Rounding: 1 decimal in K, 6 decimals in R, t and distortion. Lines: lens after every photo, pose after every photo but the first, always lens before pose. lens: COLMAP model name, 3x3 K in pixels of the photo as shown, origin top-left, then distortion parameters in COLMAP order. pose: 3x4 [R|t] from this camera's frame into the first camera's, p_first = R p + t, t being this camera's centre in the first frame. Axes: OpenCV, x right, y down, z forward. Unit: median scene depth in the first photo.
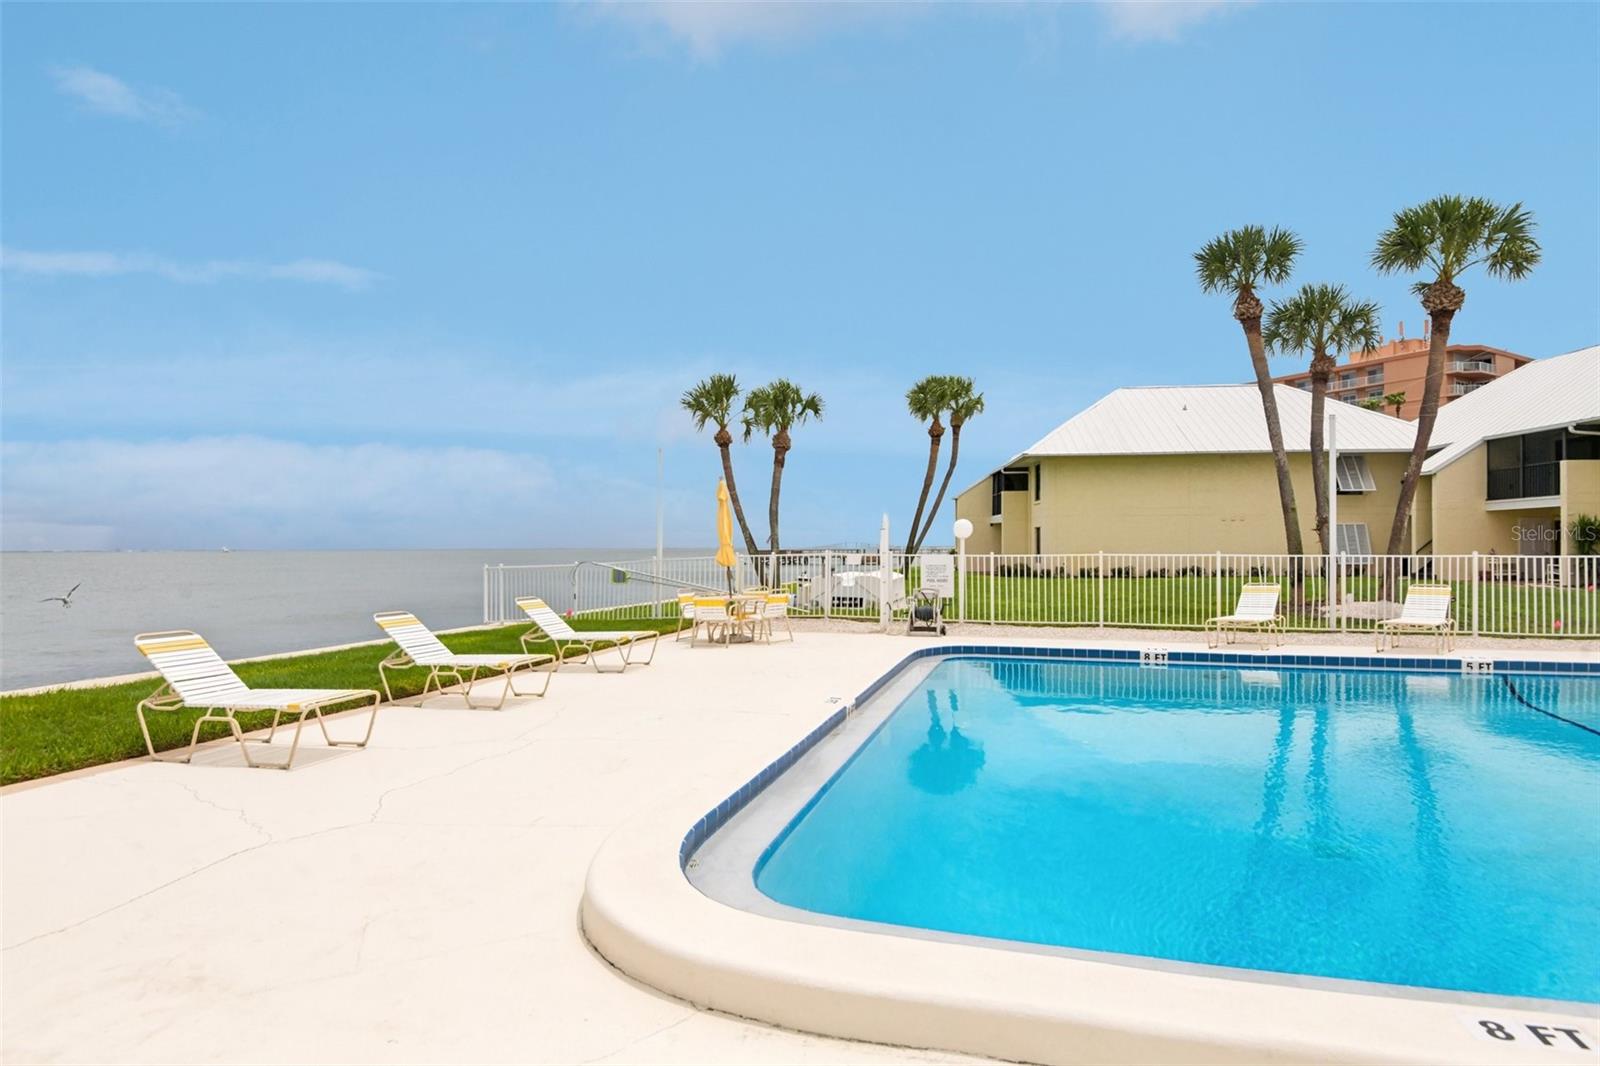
lens RADIAL K [[822.6, 0, 793.8], [0, 822.6, 546.8], [0, 0, 1]] dist [-0.024738, -0.000048]
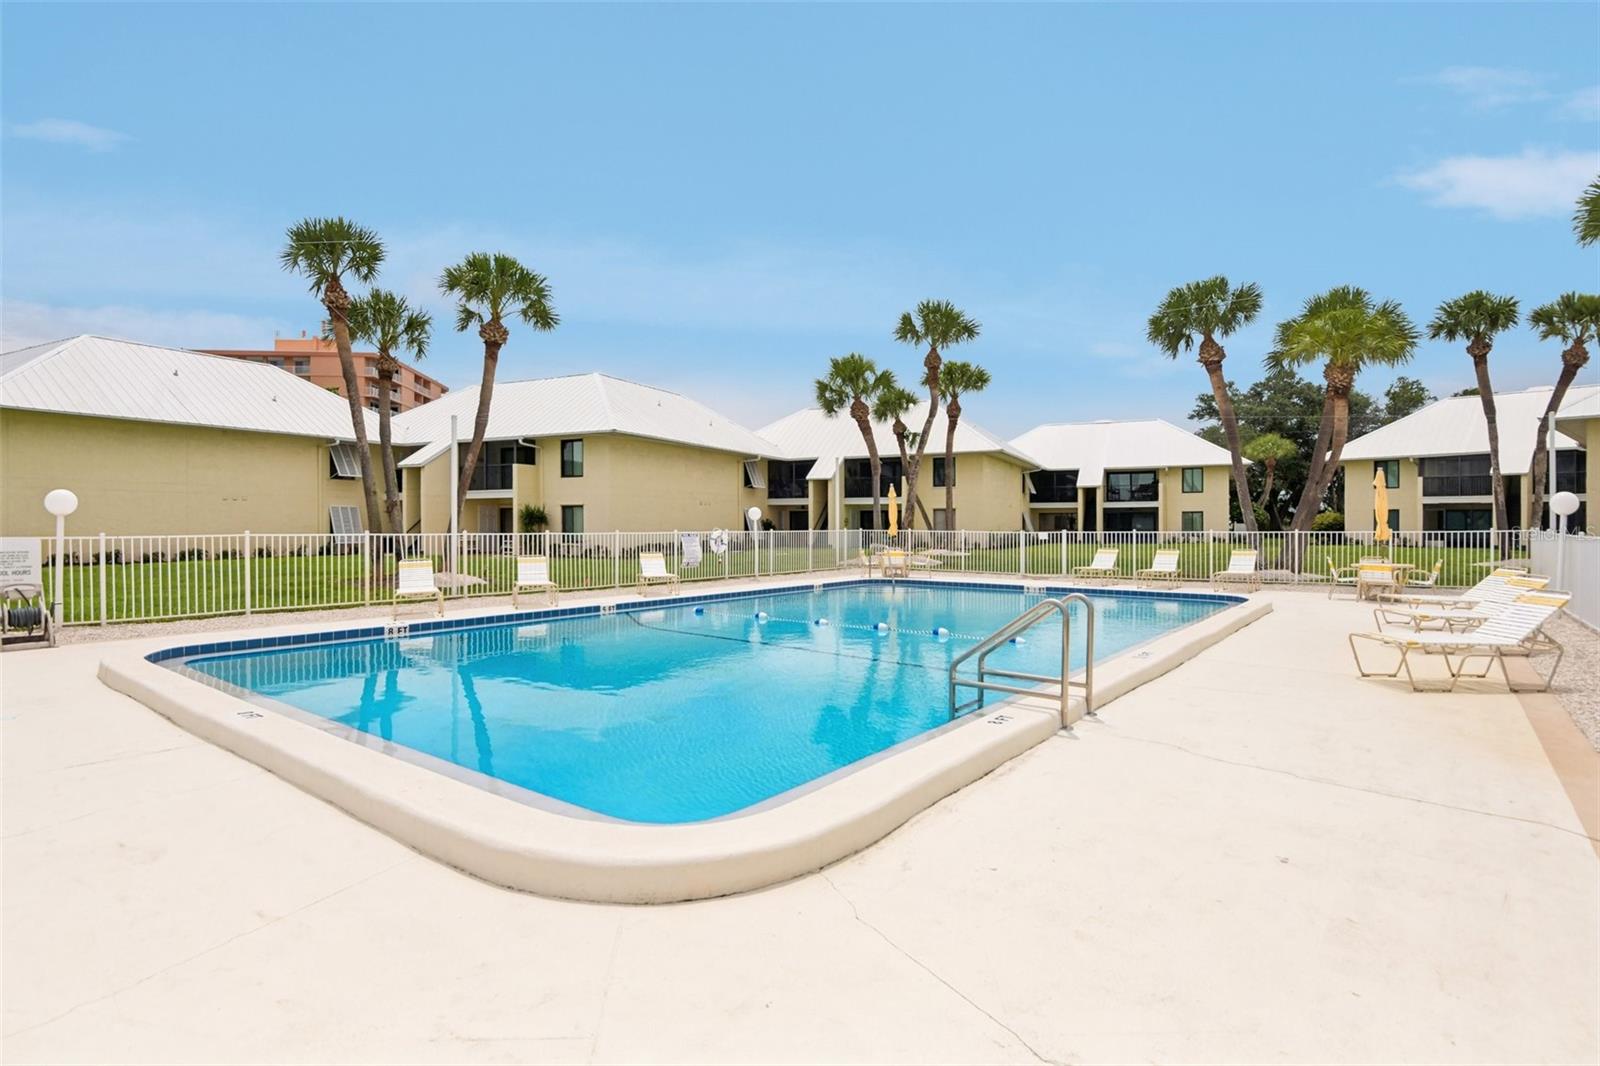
lens RADIAL K [[822.6, 0, 793.8], [0, 822.6, 546.8], [0, 0, 1]] dist [-0.024738, -0.000048]
pose [[0.339885, -0.021453, 0.940222, -0.215163], [-0.000463, 0.999736, 0.022978, 0.000991], [-0.940467, -0.008245, 0.339786, 0.091954]]
